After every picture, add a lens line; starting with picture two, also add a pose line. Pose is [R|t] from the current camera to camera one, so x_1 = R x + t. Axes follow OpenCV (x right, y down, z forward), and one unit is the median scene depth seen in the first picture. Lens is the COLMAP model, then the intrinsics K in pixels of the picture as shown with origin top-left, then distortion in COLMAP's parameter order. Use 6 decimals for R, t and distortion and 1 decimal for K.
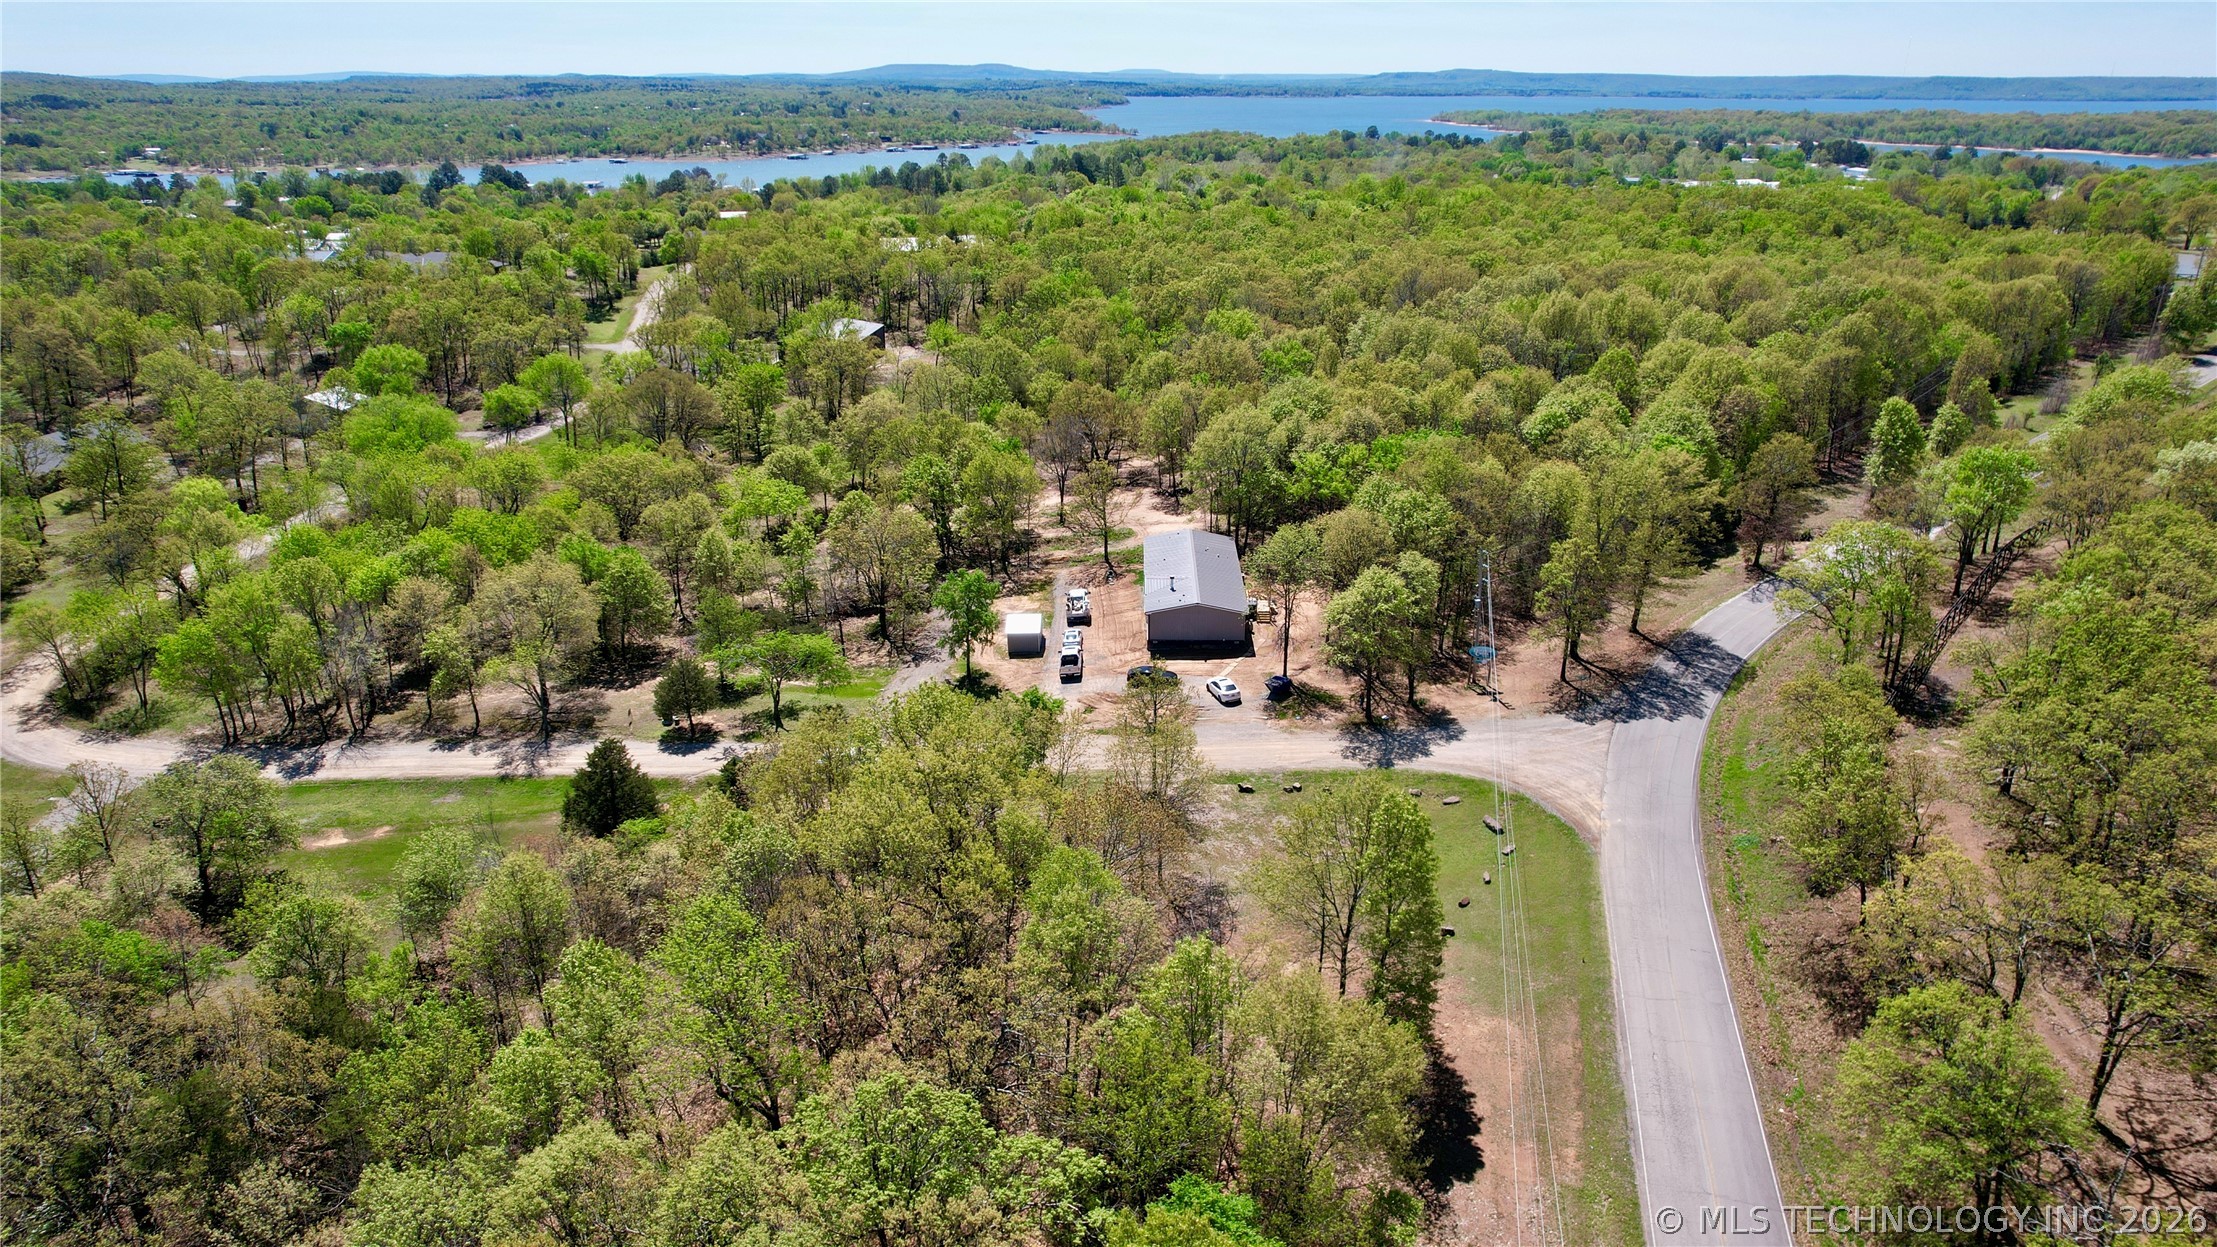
lens RADIAL K [[1439.3, 0, 1132.6], [0, 1439.3, 626.7], [0, 0, 1]] dist [-0.051198, 0.032732]
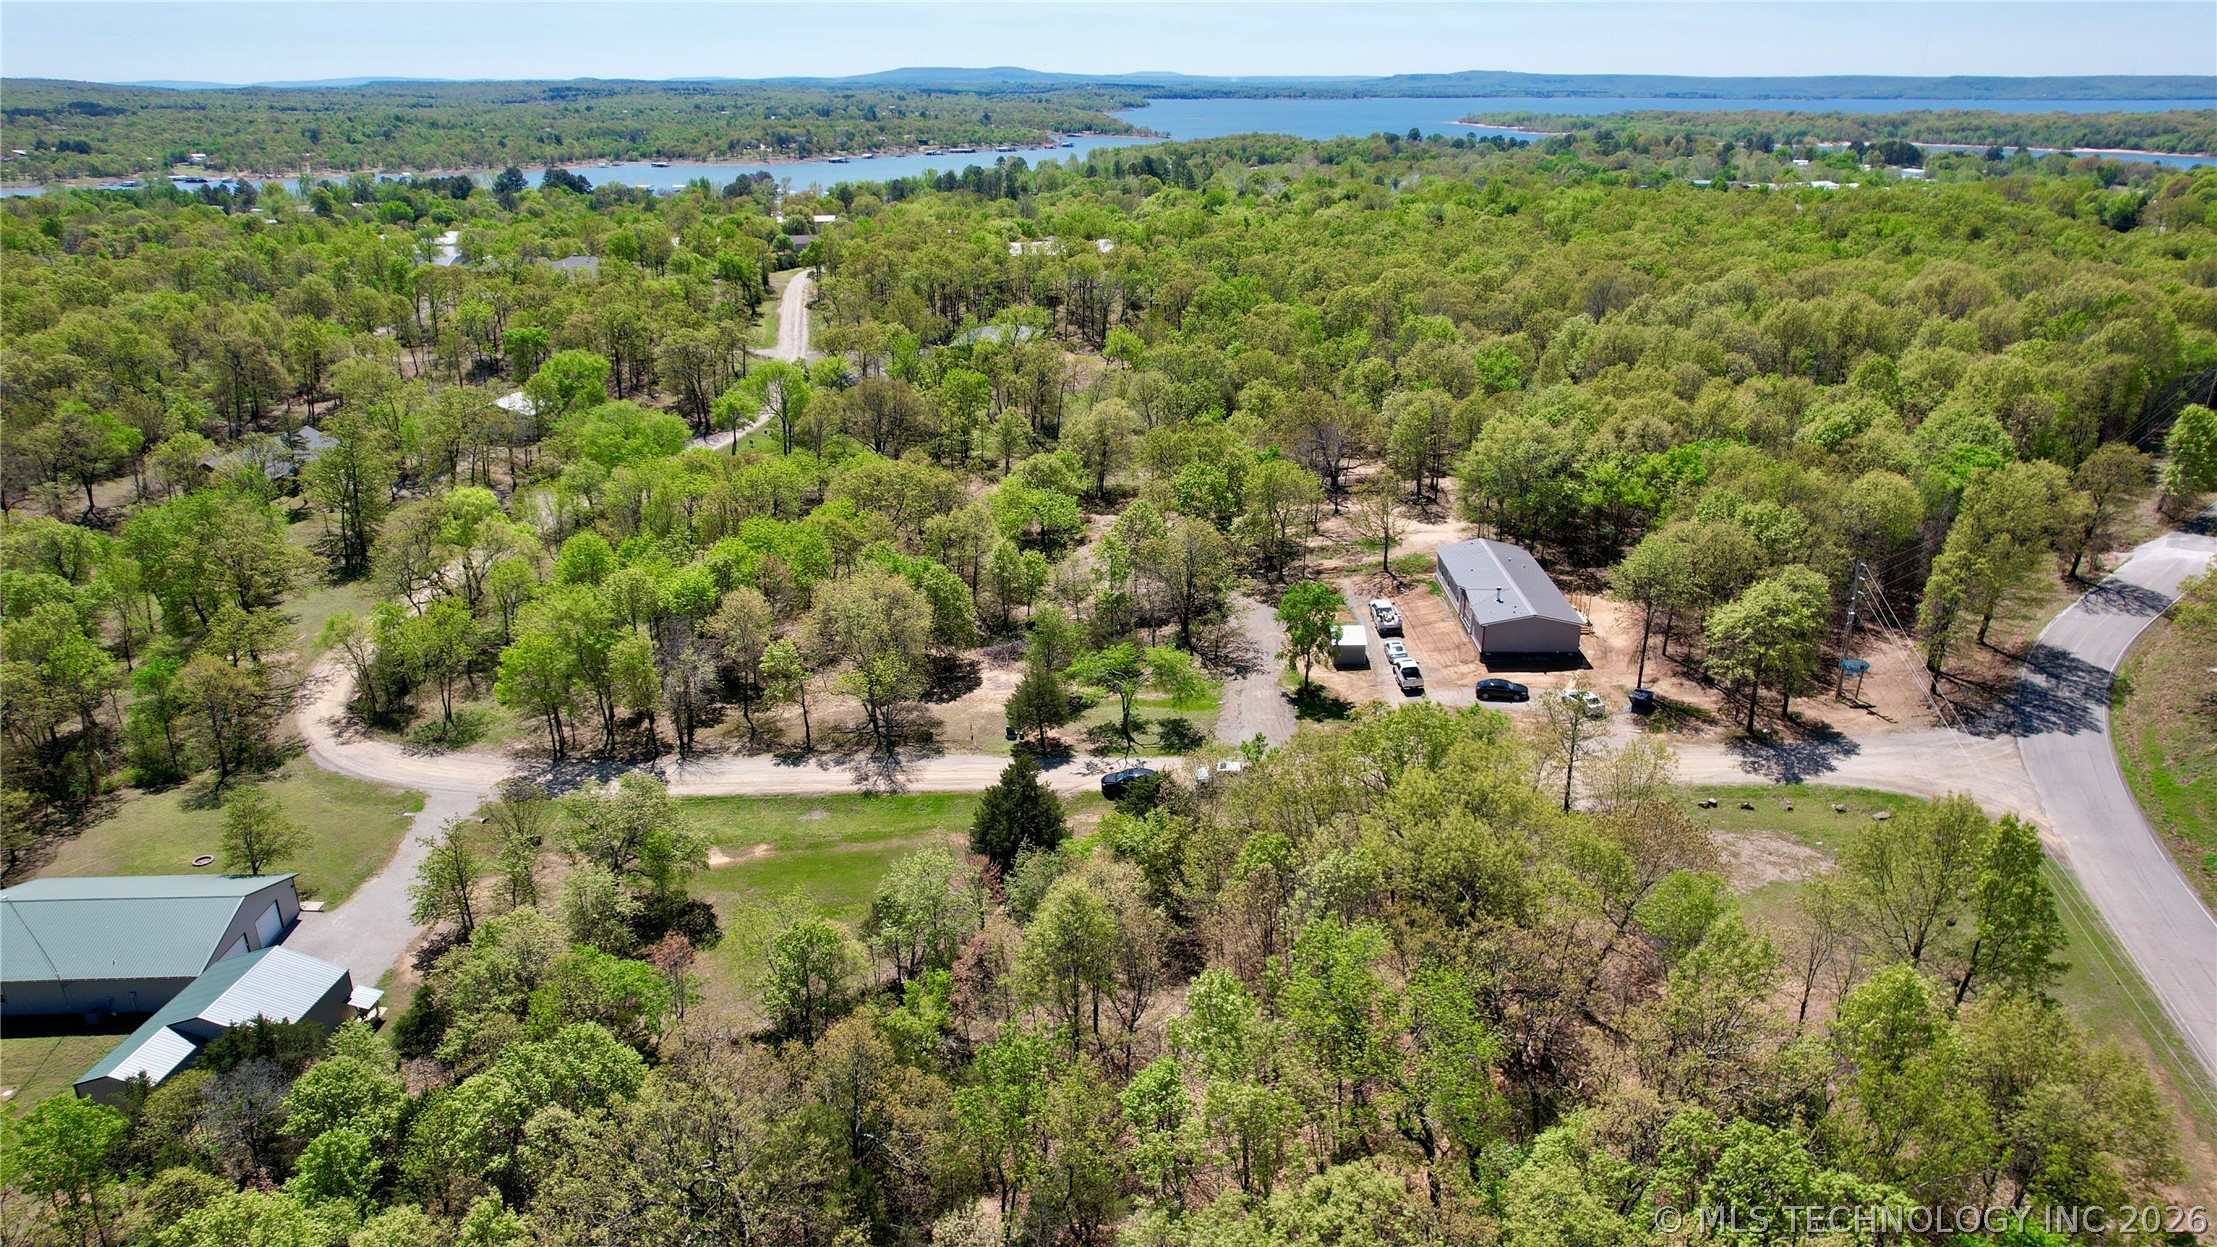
lens RADIAL K [[1439.3, 0, 1093.6], [0, 1439.3, 624.0], [0, 0, 1]] dist [-0.051198, 0.032732]
pose [[0.999947, -0.000315, -0.010323, -0.116771], [0.000284, 0.999995, -0.003061, -0.003392], [0.010324, 0.003058, 0.999942, 0.005156]]
